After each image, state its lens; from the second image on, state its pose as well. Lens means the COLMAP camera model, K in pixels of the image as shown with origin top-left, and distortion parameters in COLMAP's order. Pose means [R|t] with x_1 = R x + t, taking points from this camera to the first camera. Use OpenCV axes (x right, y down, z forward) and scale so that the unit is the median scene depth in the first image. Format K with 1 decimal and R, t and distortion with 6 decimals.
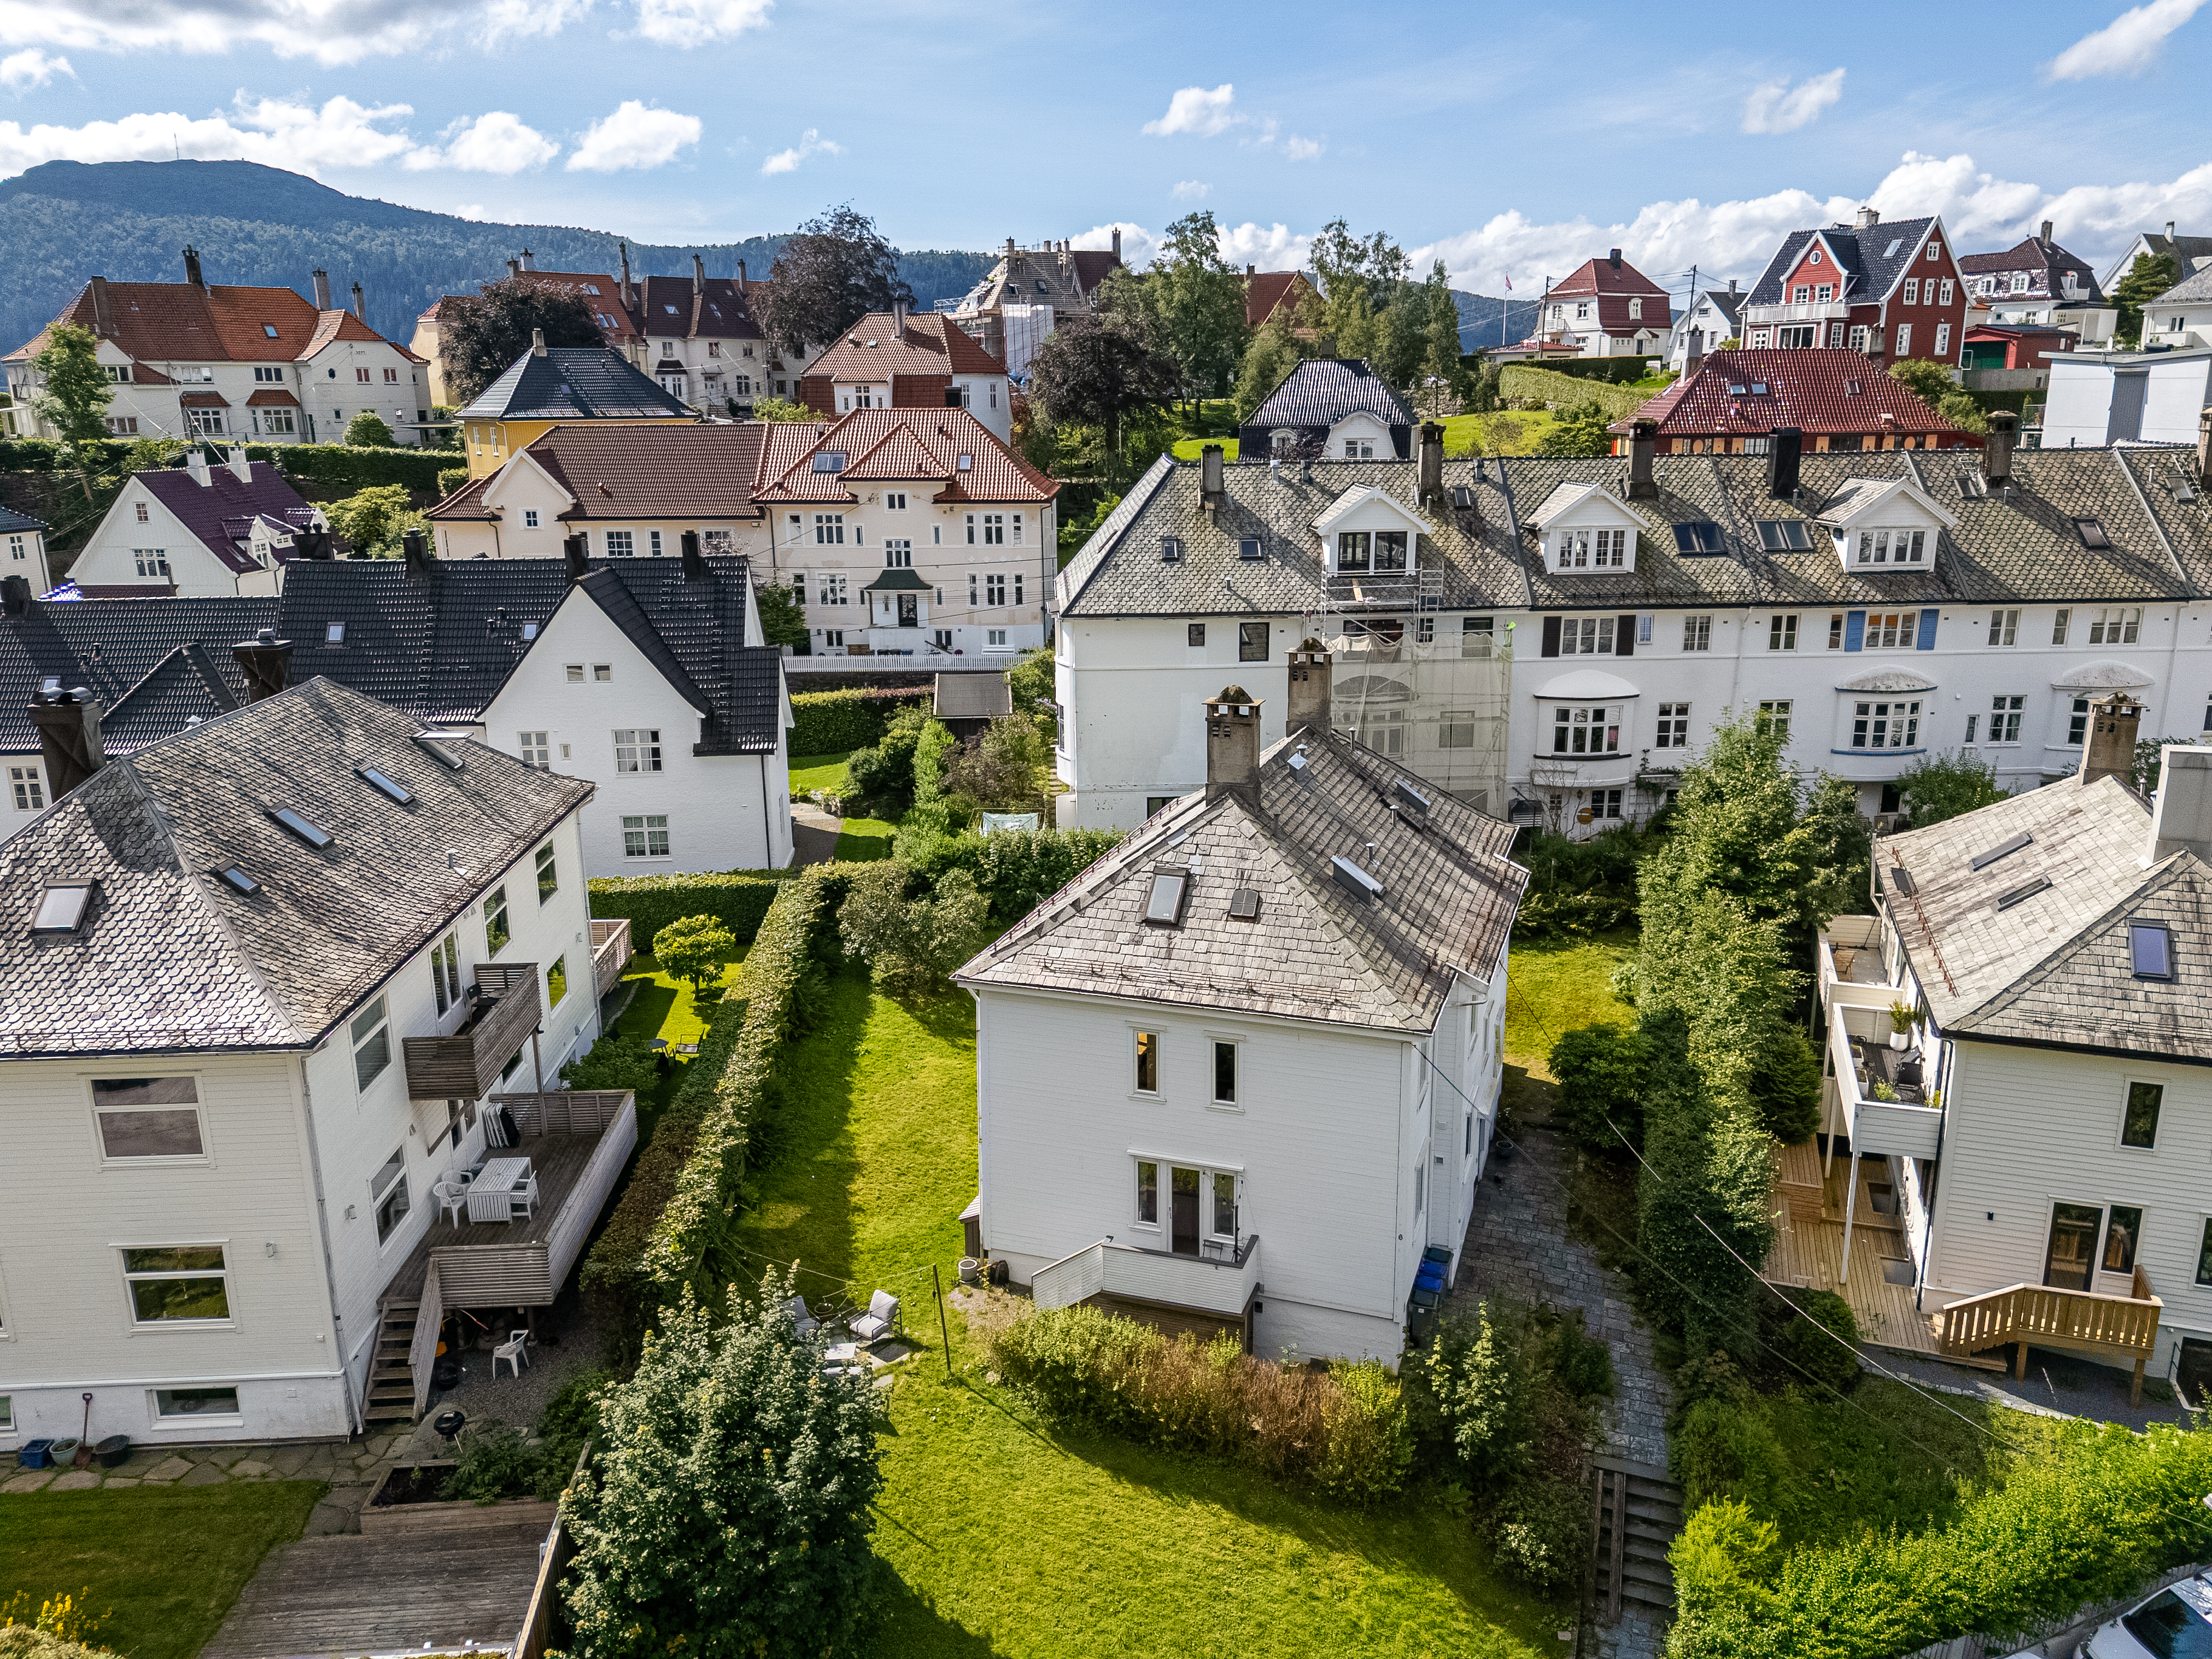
lens RADIAL K [[1630.0, 0, 1113.8], [0, 1630.0, 820.9], [0, 0, 1]] dist [0.074032, -0.065558]
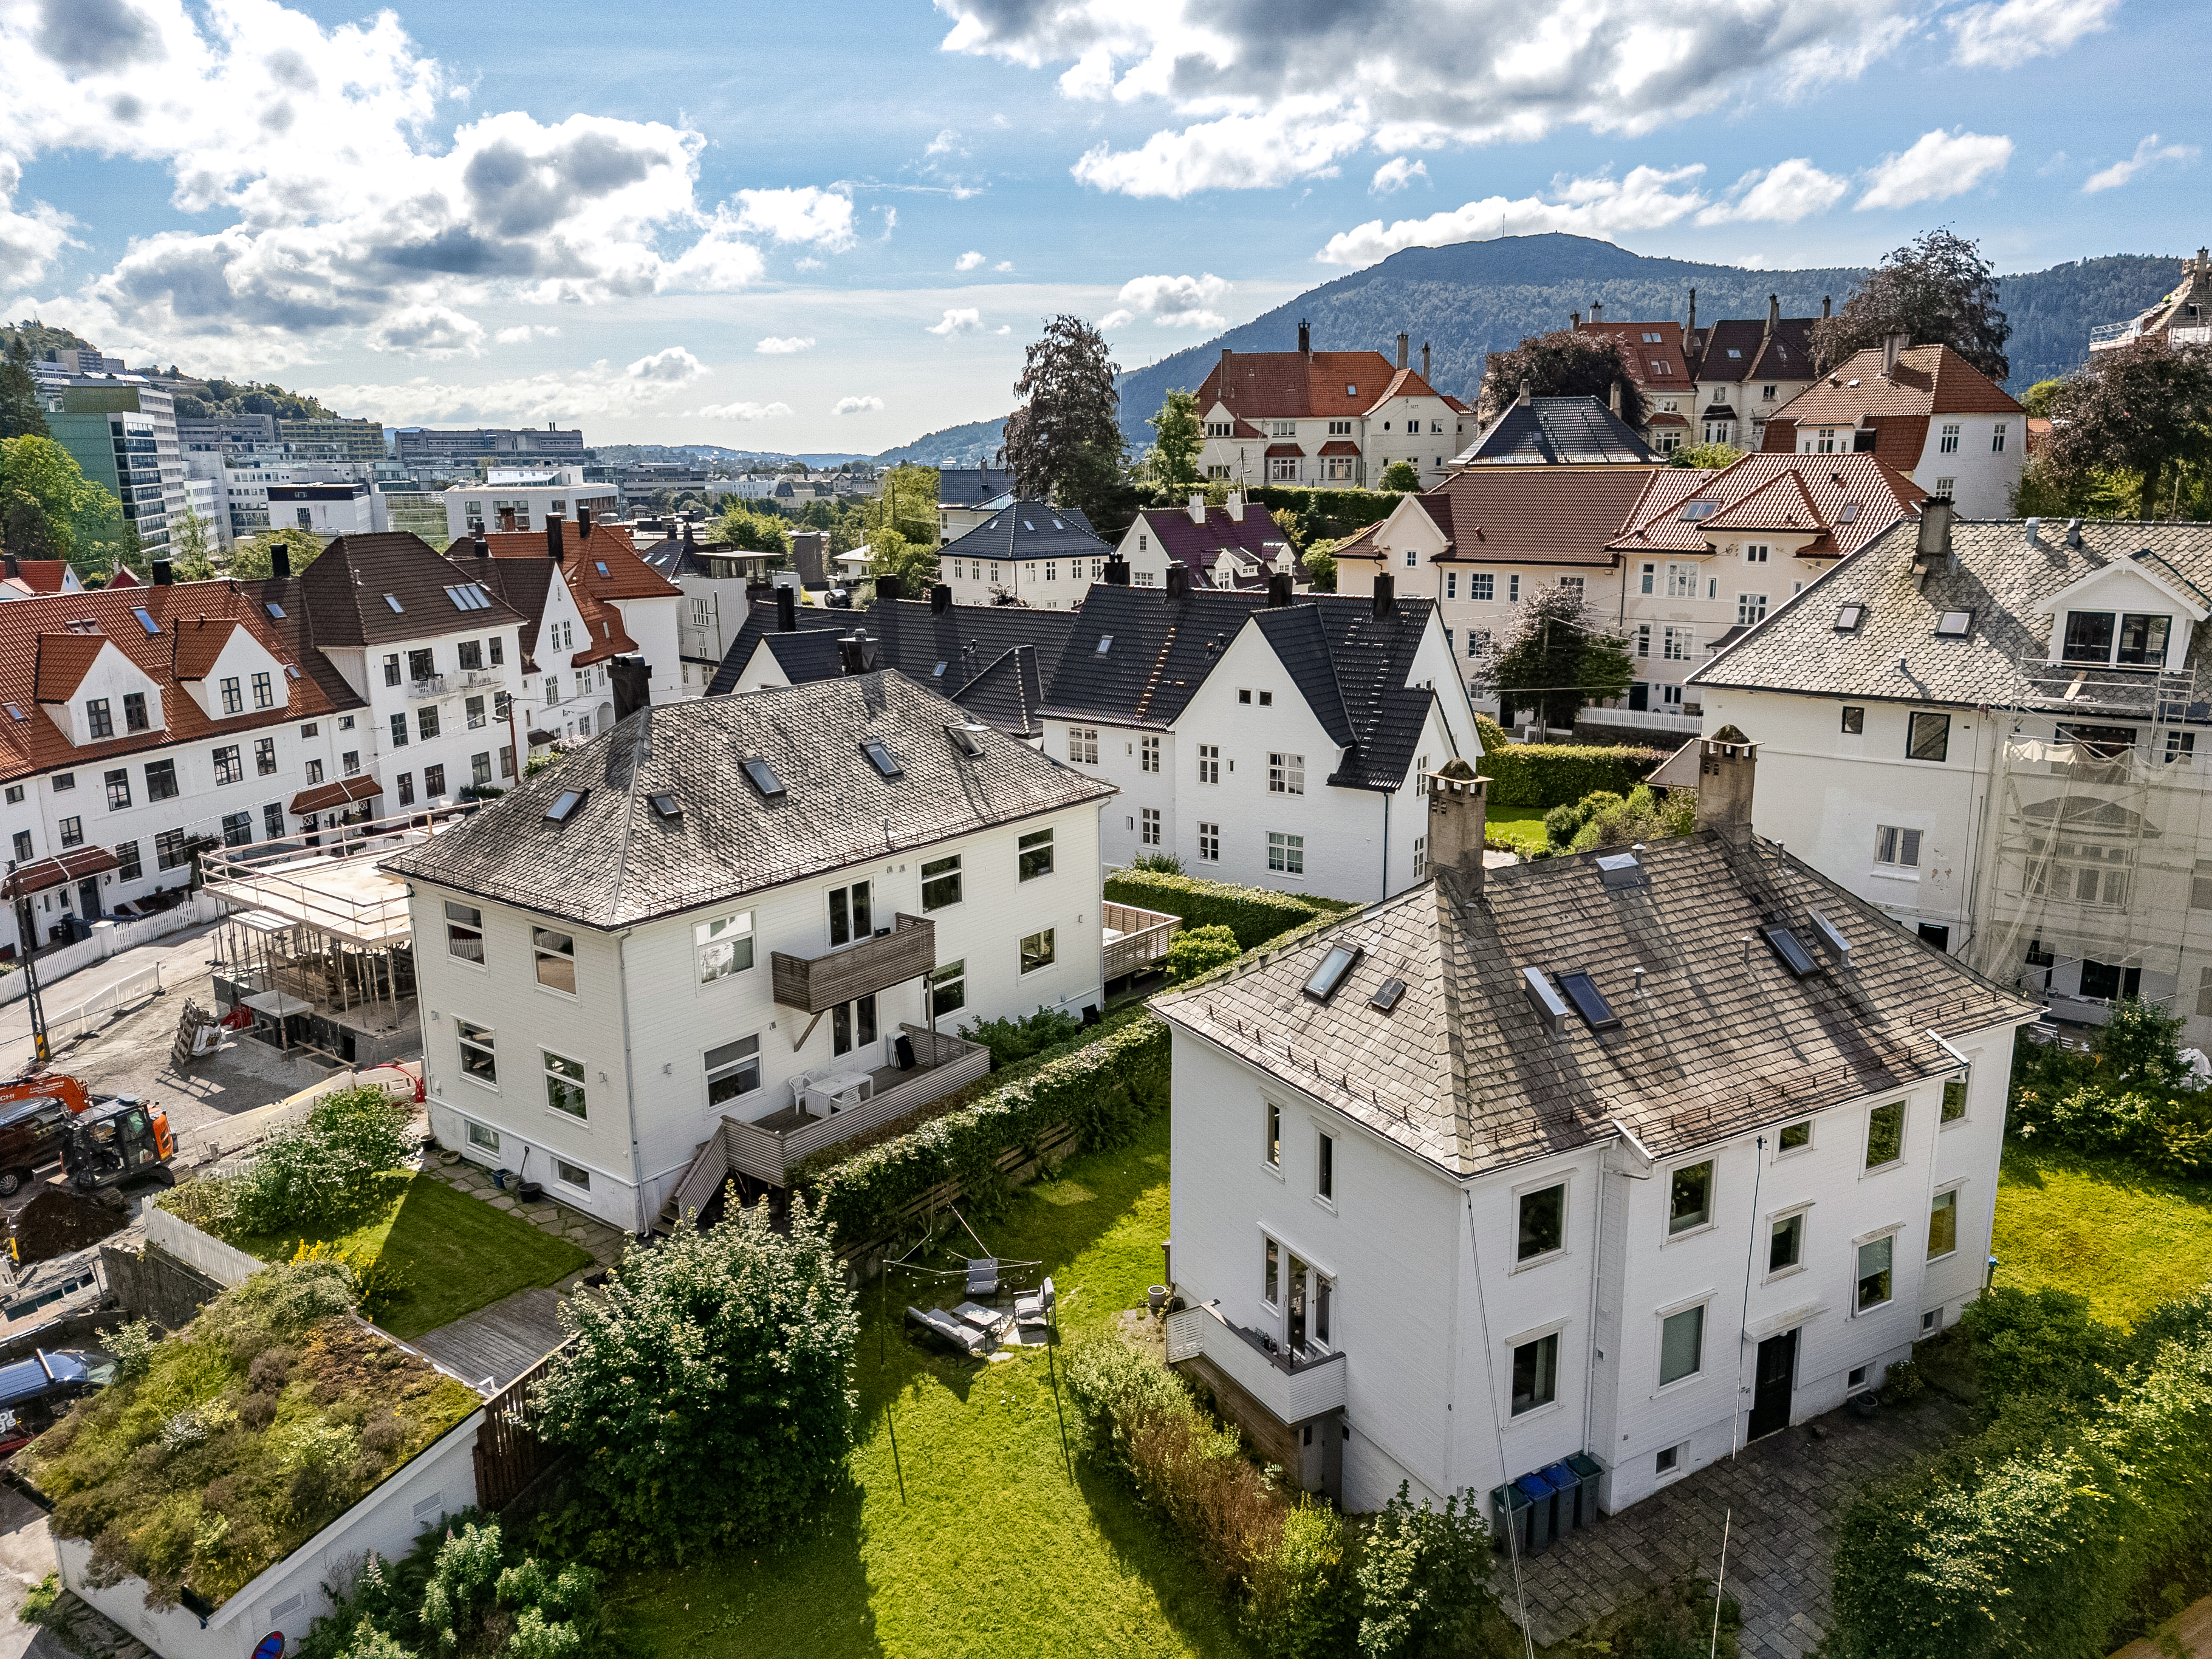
lens RADIAL K [[1623.9, 0, 1113.7], [0, 1623.9, 824.4], [0, 0, 1]] dist [0.077304, -0.072519]
pose [[0.757454, 0.148478, -0.635781, 0.284847], [-0.163419, 0.985916, 0.035554, -0.027031], [0.632105, 0.076968, 0.771050, 0.102059]]
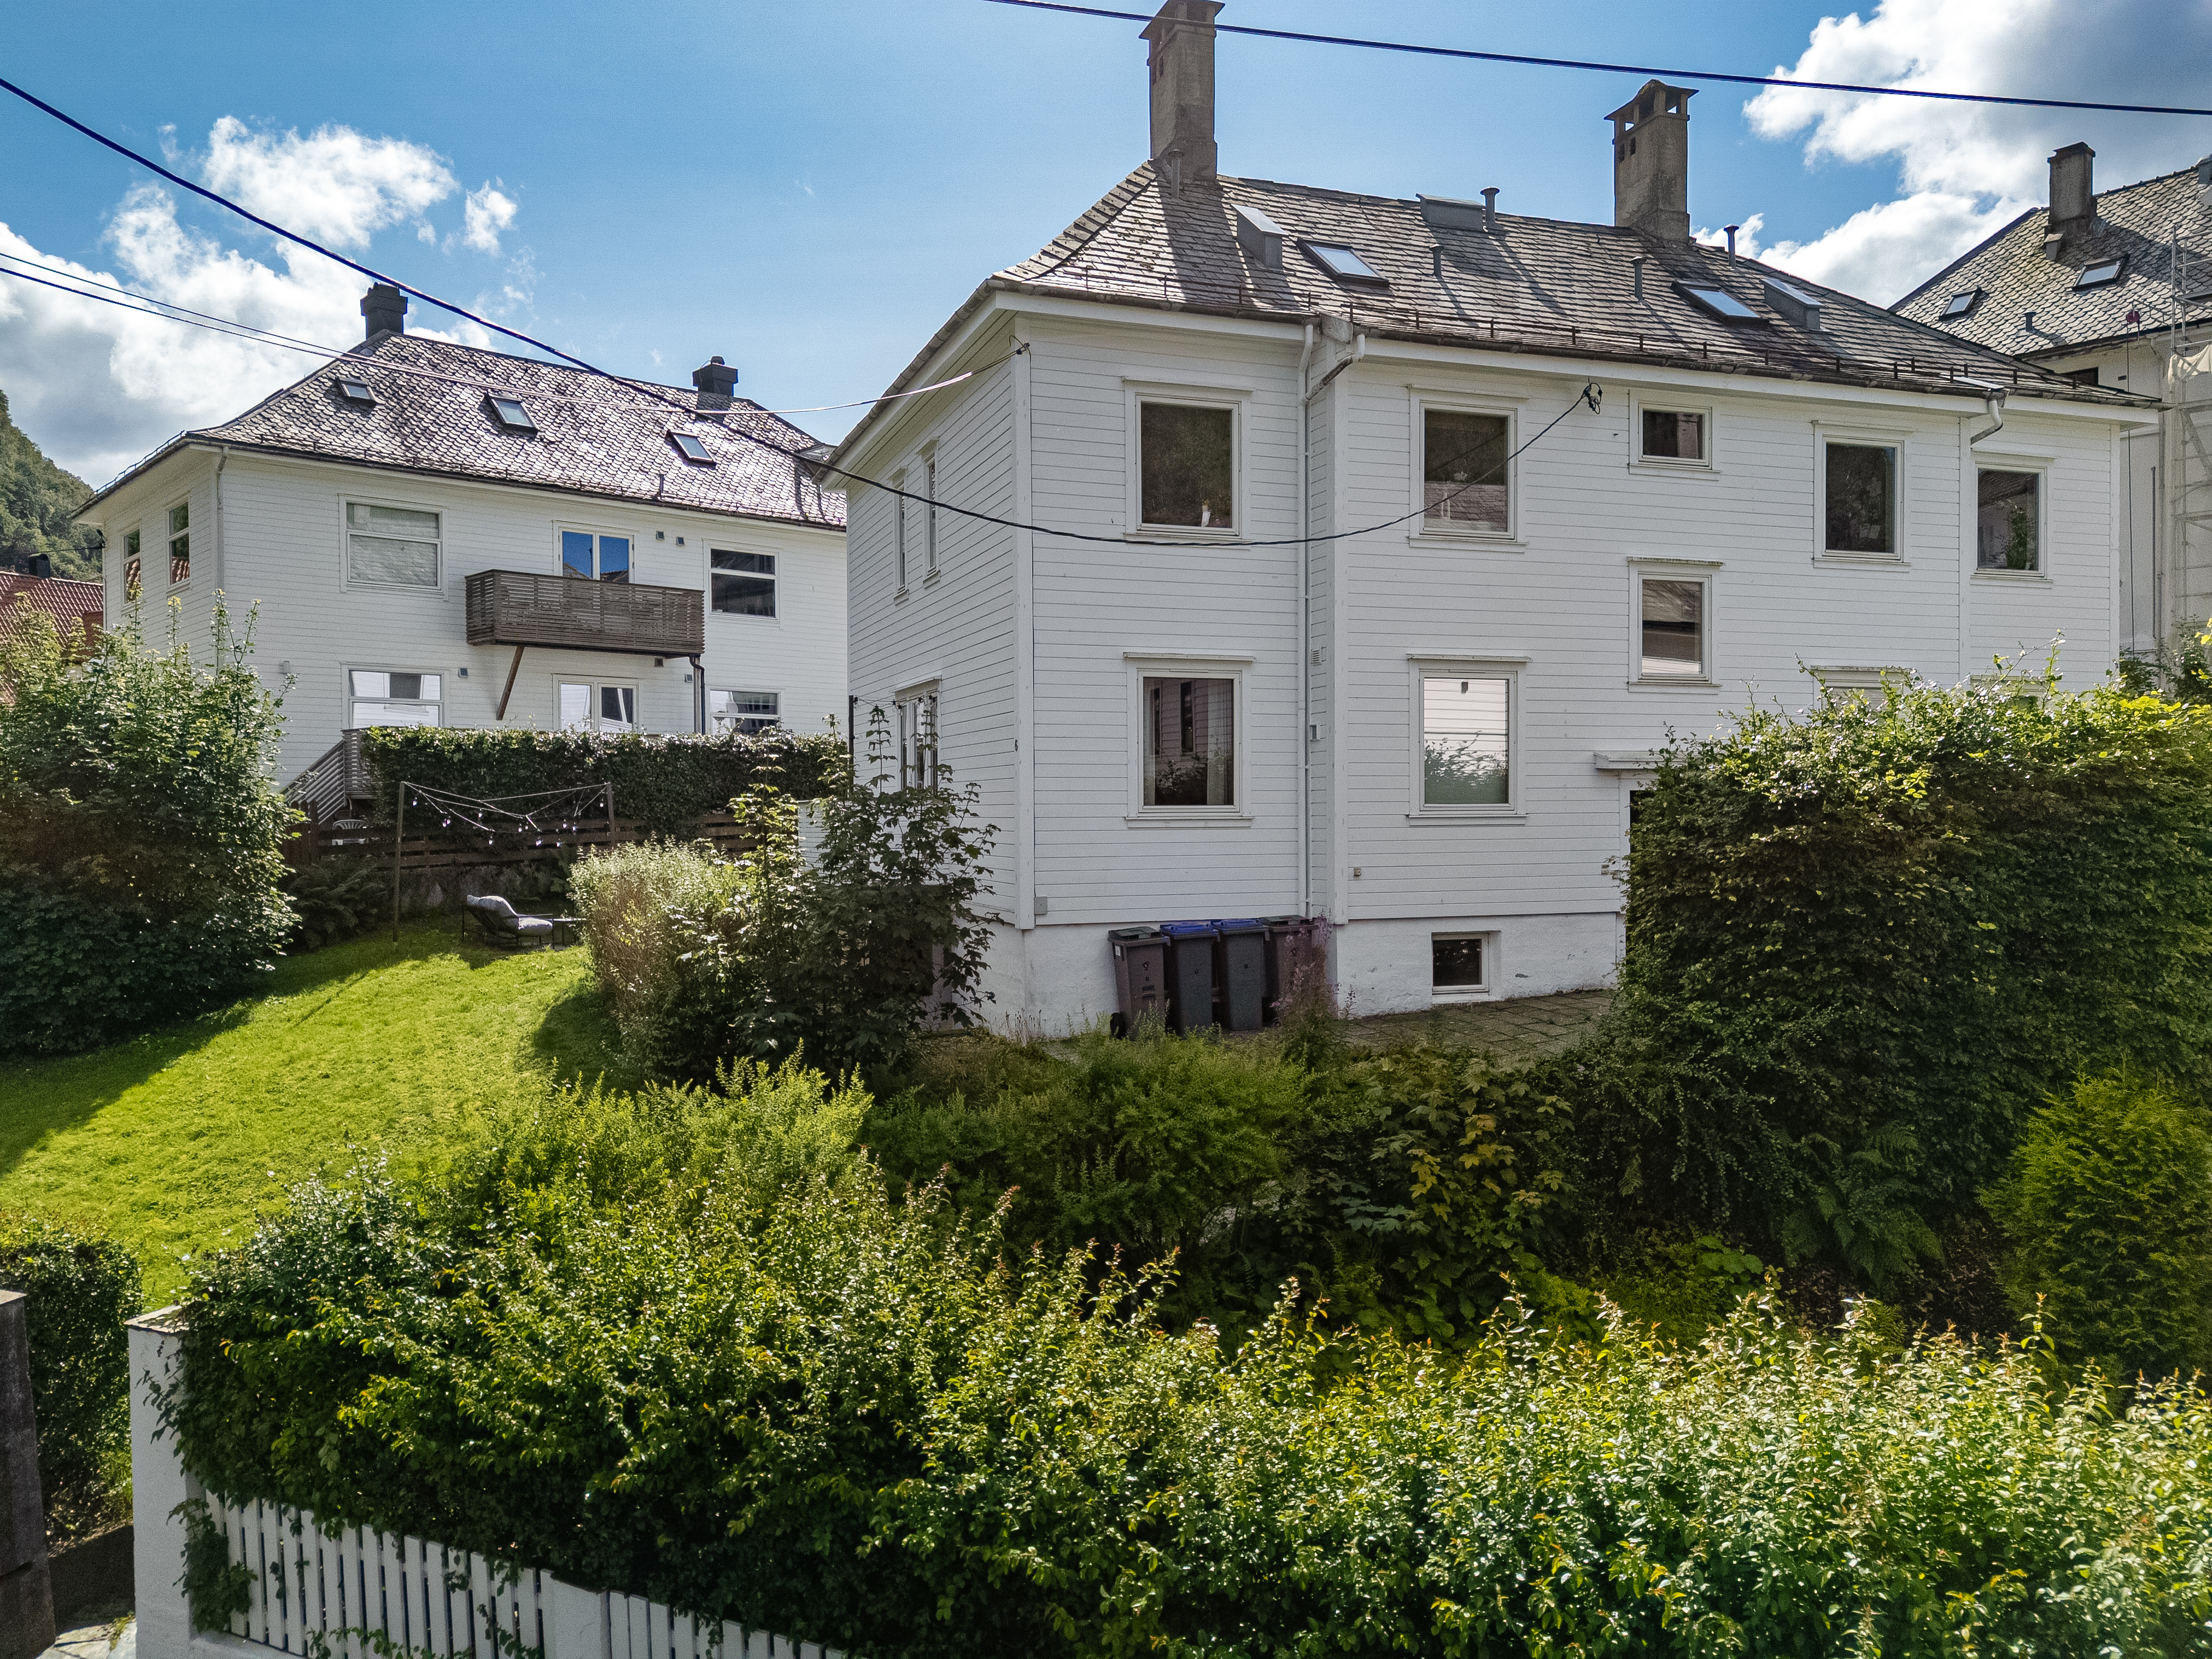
lens RADIAL K [[1623.9, 0, 1113.7], [0, 1623.9, 824.4], [0, 0, 1]] dist [0.077304, -0.072519]
pose [[0.636911, 0.016243, -0.770766, 0.306671], [-0.200365, 0.968909, -0.145150, 0.179983], [0.744445, 0.246882, 0.620364, 0.371968]]
